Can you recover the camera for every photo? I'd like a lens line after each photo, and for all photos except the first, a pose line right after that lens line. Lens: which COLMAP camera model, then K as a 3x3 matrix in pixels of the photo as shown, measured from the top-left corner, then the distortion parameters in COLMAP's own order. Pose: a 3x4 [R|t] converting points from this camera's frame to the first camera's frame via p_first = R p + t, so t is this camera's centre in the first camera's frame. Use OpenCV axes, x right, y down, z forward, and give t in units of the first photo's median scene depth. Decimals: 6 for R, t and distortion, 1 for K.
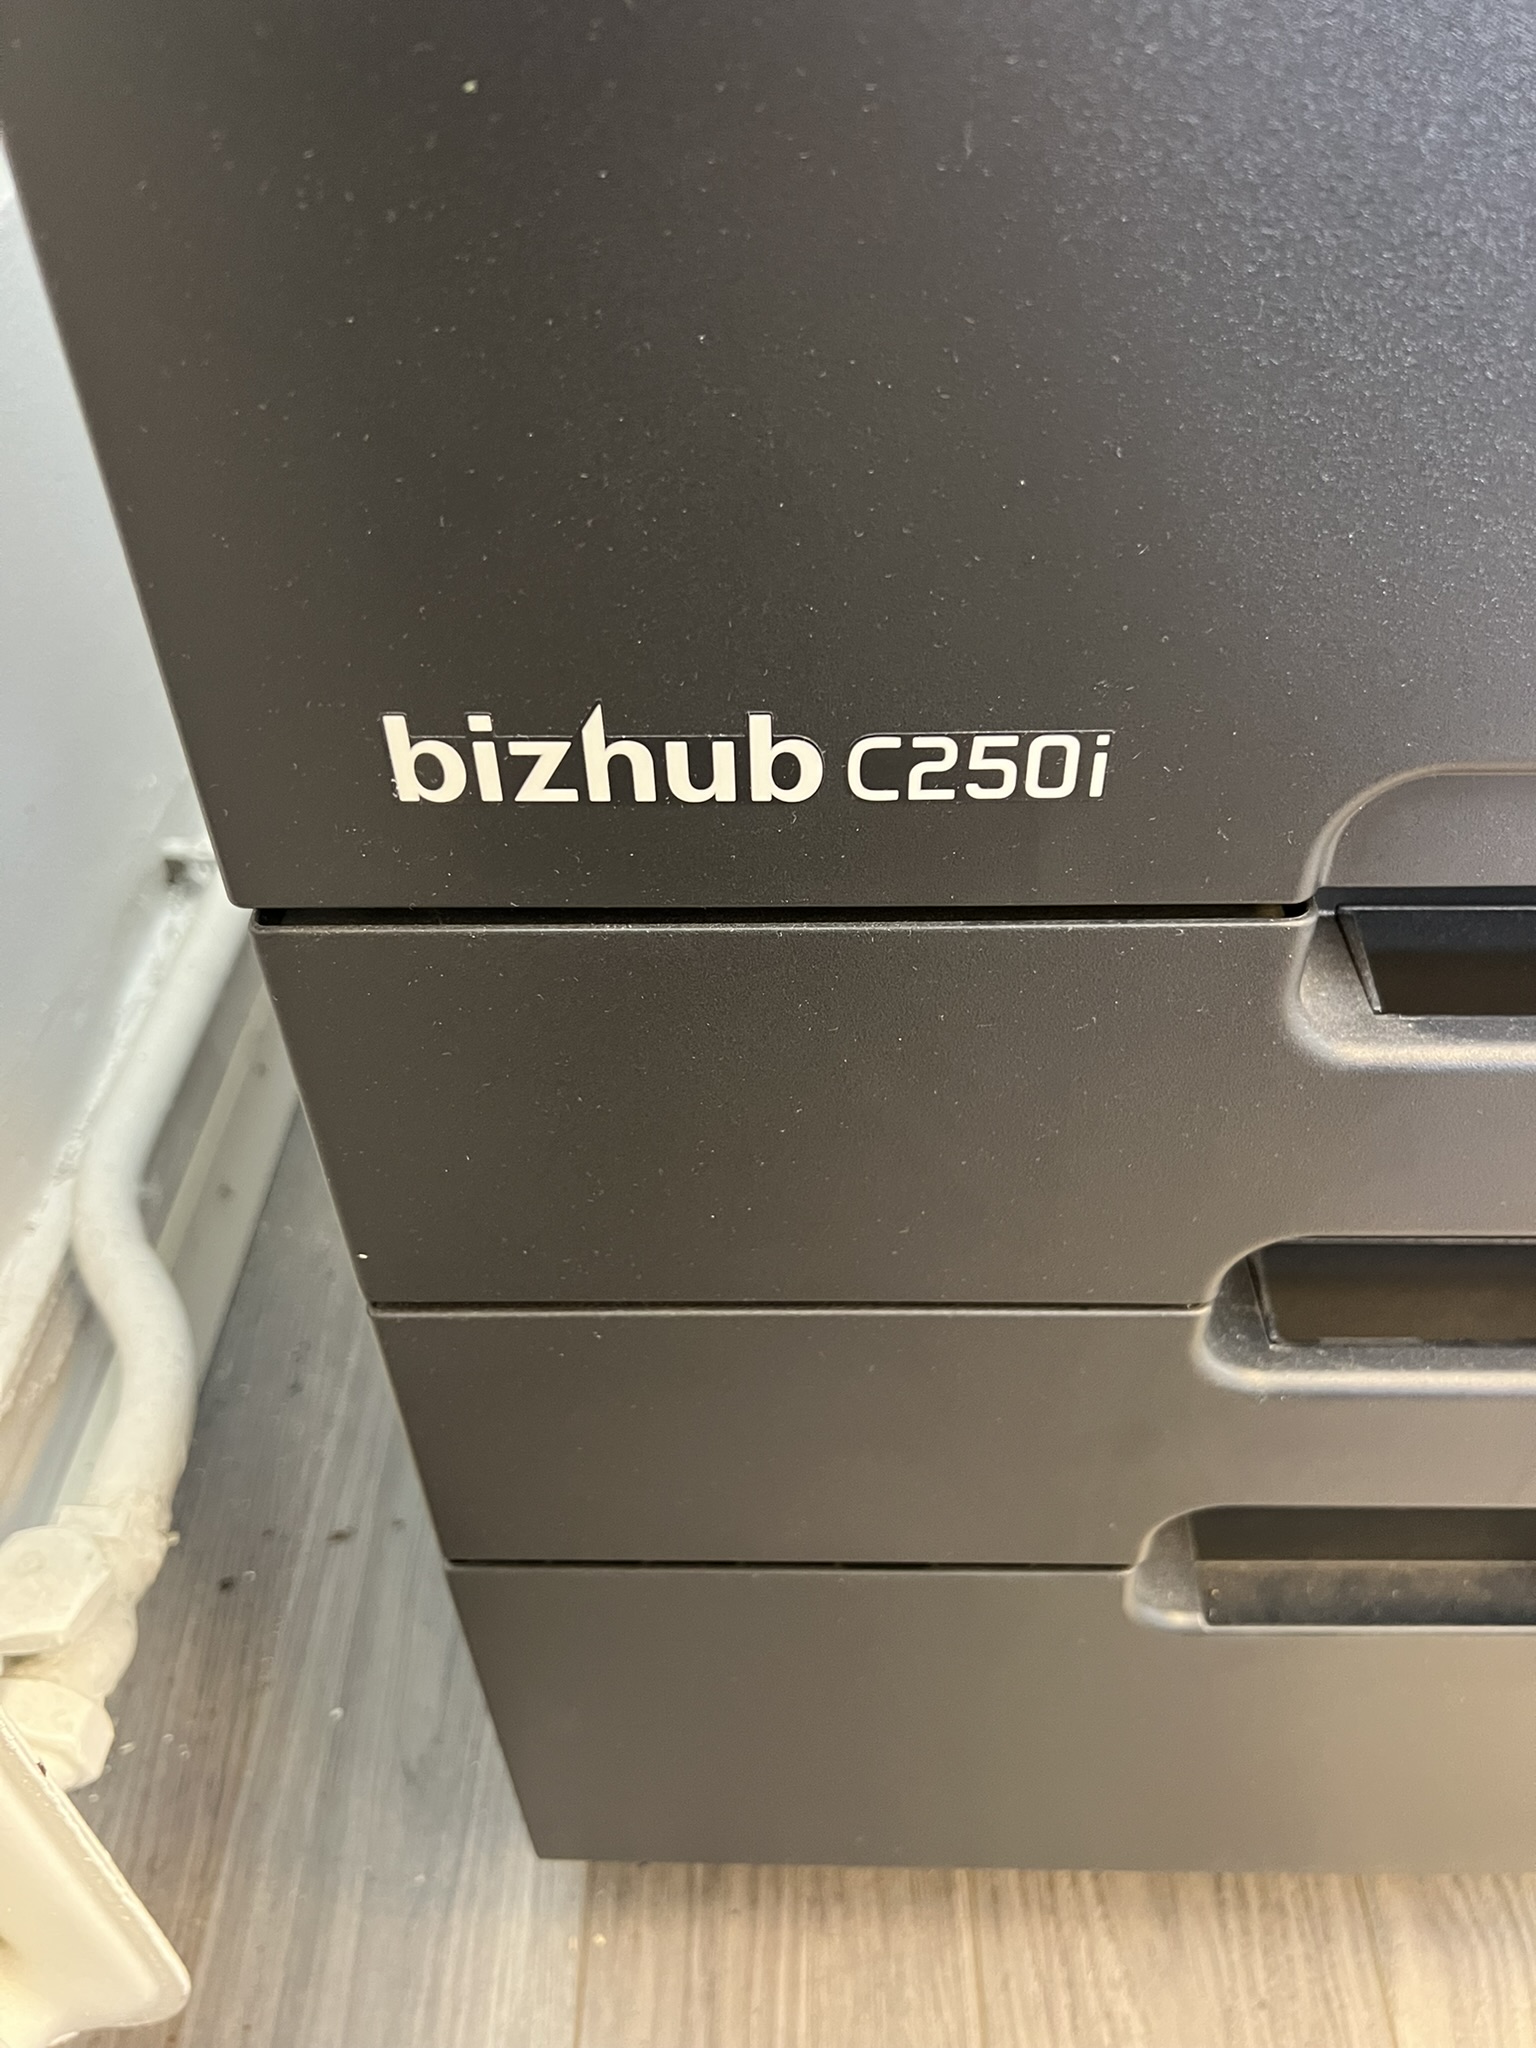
lens RADIAL K [[1565.4, 0, 768.0], [0, 1565.4, 1024.0], [0, 0, 1]] dist [-0.002414, -0.001842]
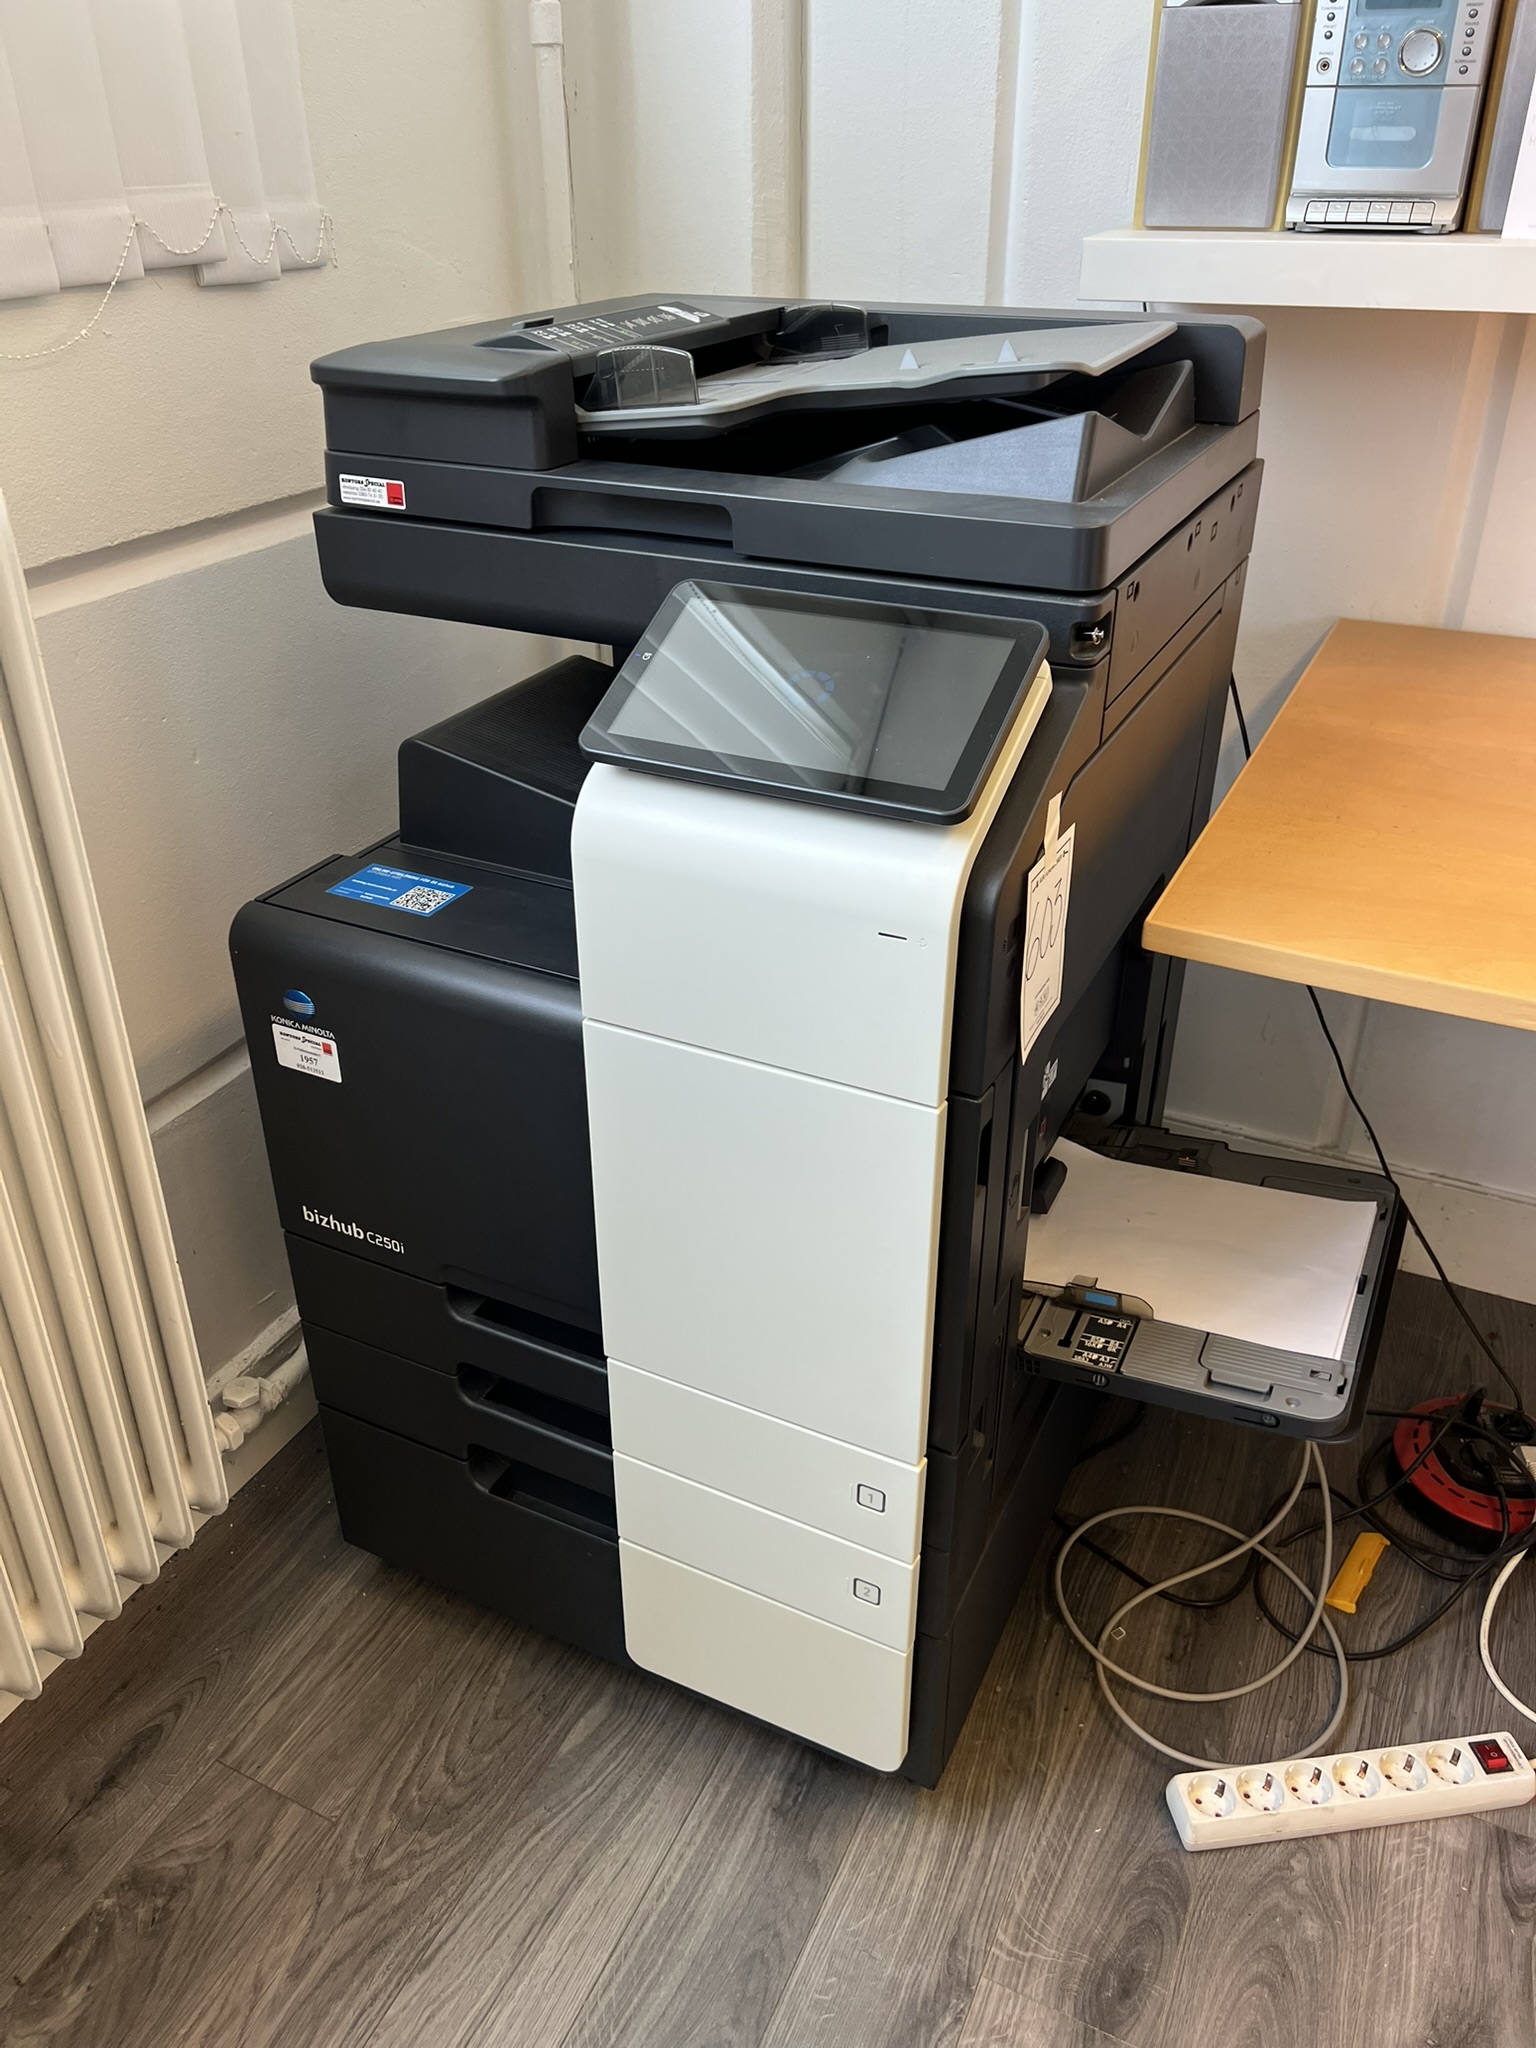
lens RADIAL K [[1565.4, 0, 768.0], [0, 1565.4, 1024.0], [0, 0, 1]] dist [-0.002414, -0.001842]
pose [[0.903204, 0.242151, -0.354381, 3.262927], [-0.307078, 0.941425, -0.139363, -0.550001], [0.299876, 0.234695, 0.924658, -4.118152]]
